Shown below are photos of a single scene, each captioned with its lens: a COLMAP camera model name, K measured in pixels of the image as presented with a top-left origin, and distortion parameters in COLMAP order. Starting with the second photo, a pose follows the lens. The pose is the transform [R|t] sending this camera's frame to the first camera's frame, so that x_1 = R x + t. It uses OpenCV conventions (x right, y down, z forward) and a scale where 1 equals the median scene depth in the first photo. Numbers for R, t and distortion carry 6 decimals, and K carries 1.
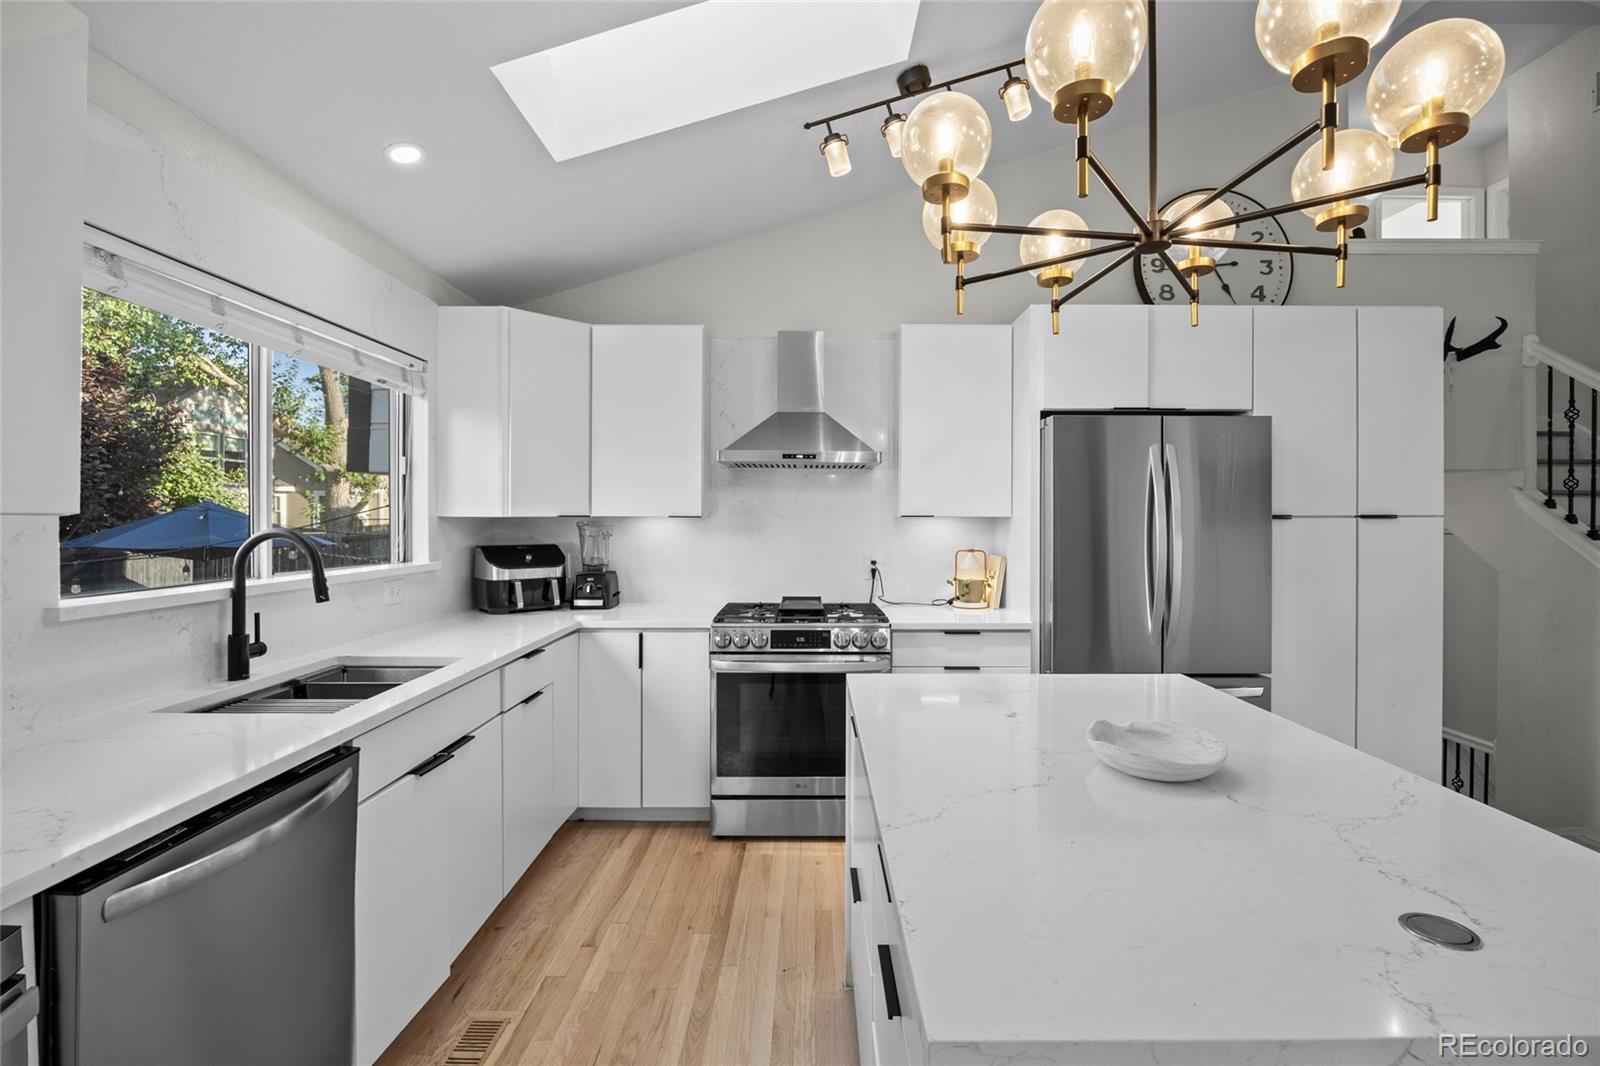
lens RADIAL K [[690.7, 0, 825.7], [0, 690.7, 518.0], [0, 0, 1]] dist [-0.014902, 0.000054]
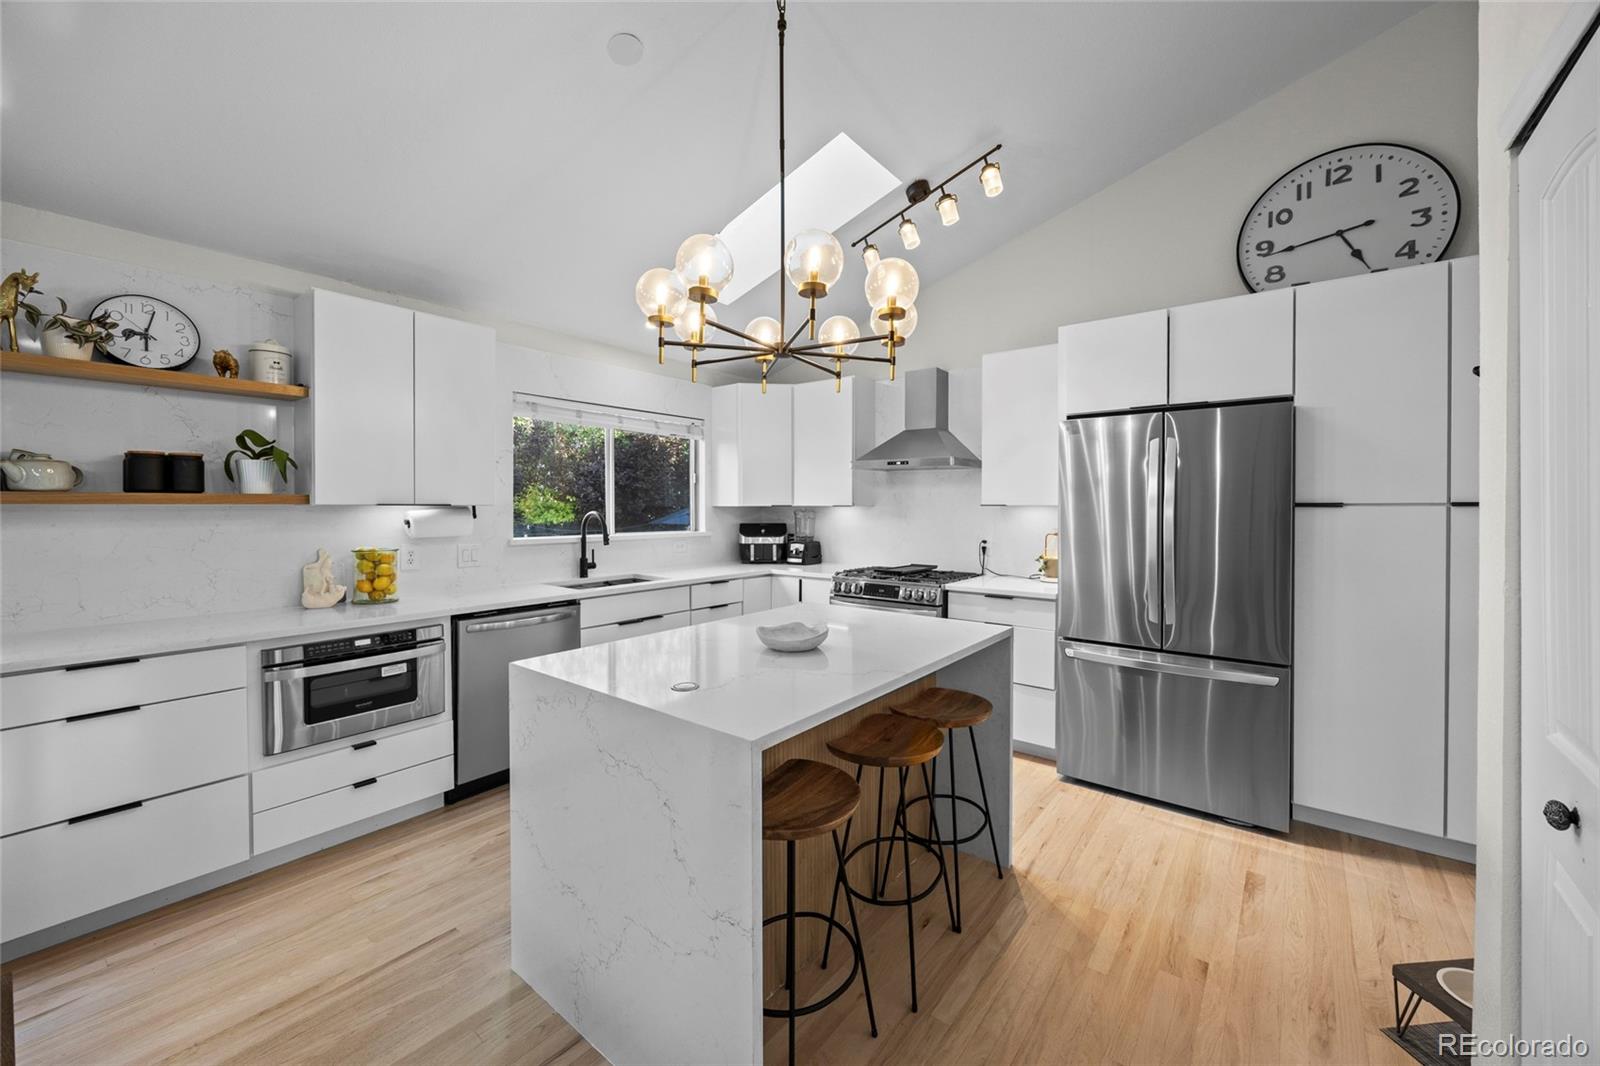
lens RADIAL K [[613.1, 0, 823.3], [0, 613.1, 513.9], [0, 0, 1]] dist [-0.003710, -0.000260]
pose [[0.798750, 0.005929, -0.601634, 0.591888], [0.000732, 0.999941, 0.010825, 0.000854], [0.601663, -0.009087, 0.798698, -0.089688]]
